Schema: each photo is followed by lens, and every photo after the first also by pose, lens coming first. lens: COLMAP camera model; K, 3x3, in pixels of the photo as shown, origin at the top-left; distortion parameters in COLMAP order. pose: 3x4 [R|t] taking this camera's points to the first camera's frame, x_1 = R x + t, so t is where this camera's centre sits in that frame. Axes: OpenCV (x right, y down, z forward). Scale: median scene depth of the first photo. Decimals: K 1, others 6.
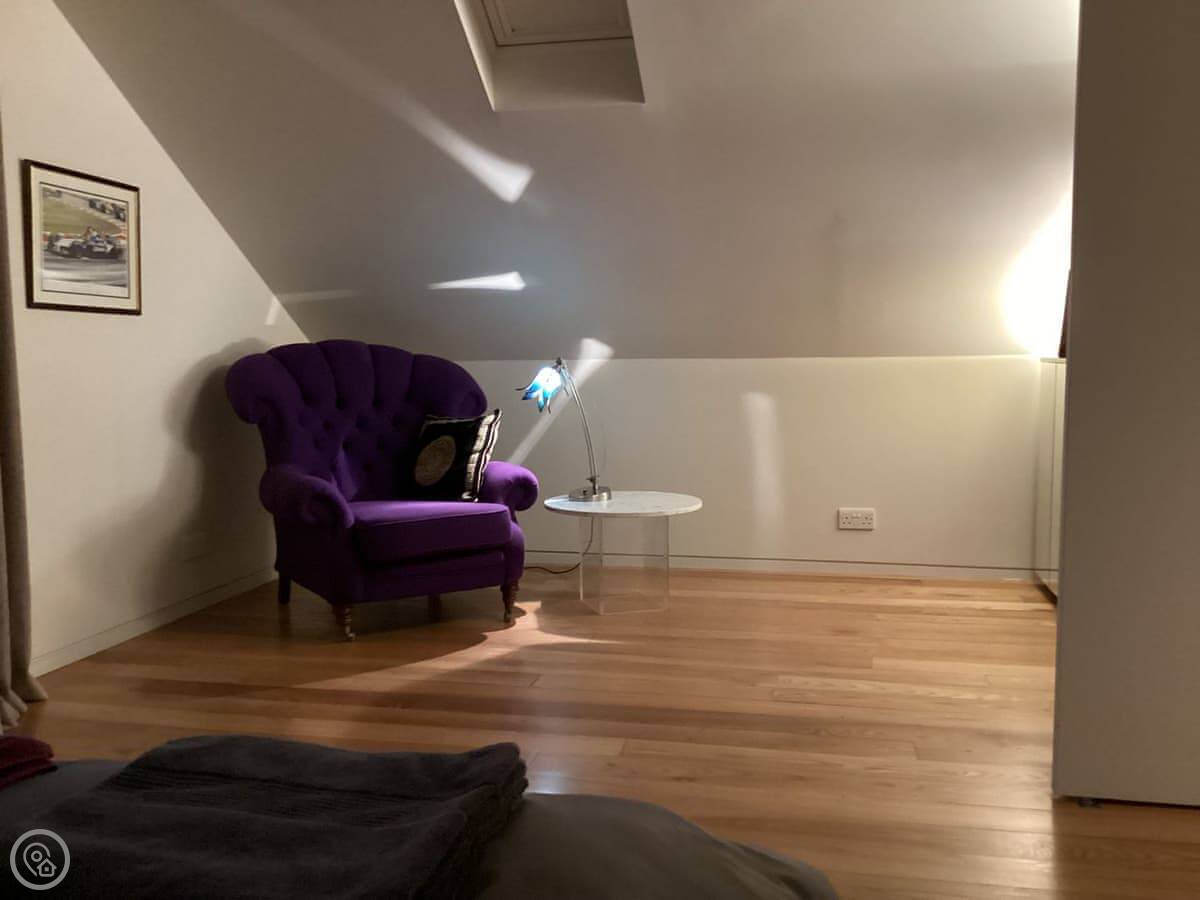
lens RADIAL K [[1080.7, 0, 600.0], [0, 1080.7, 450.0], [0, 0, 1]] dist [0.100143, -0.184266]
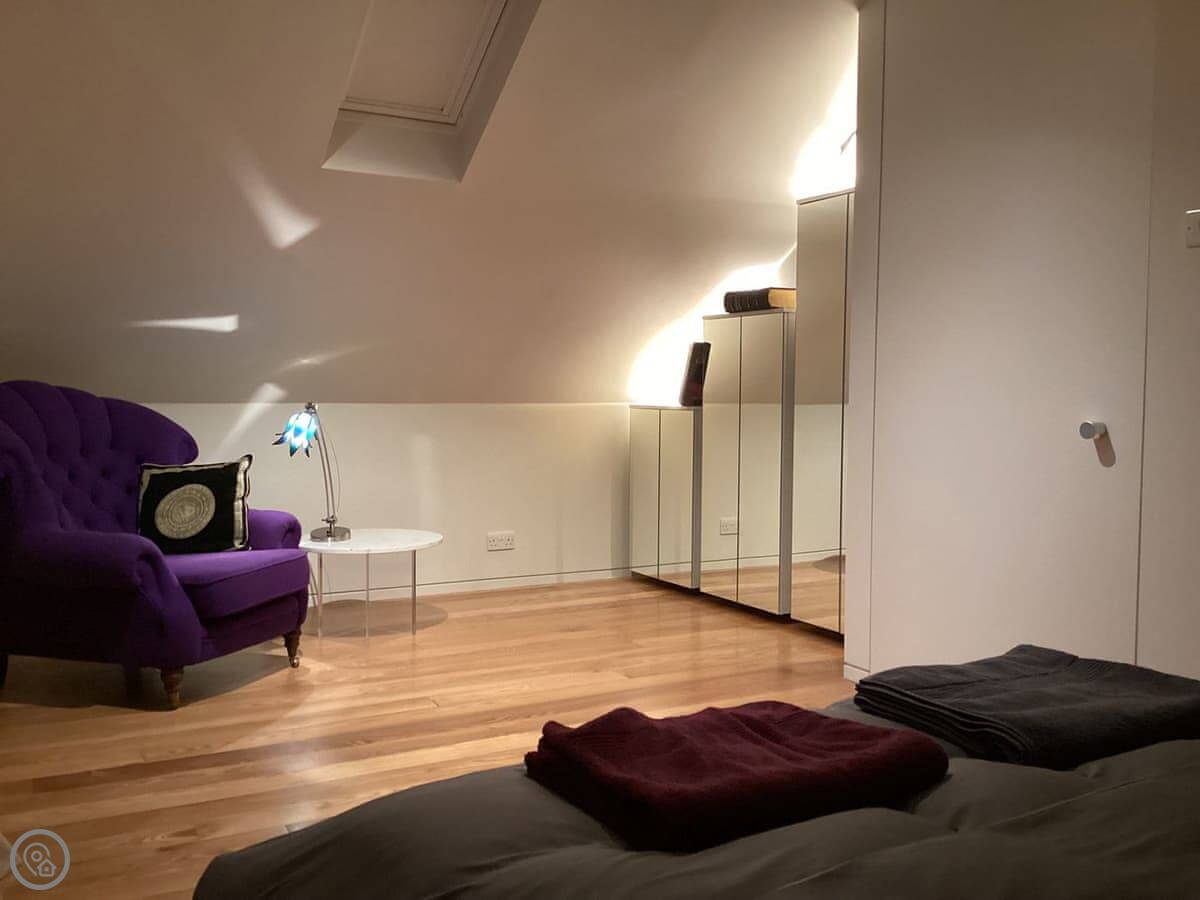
lens RADIAL K [[1080.7, 0, 600.0], [0, 1080.7, 450.0], [0, 0, 1]] dist [0.100143, -0.184266]
pose [[0.771518, -0.022827, 0.635798, -0.480854], [0.043729, 0.998895, -0.017200, -0.011074], [-0.634703, 0.041073, 0.771664, 0.033129]]
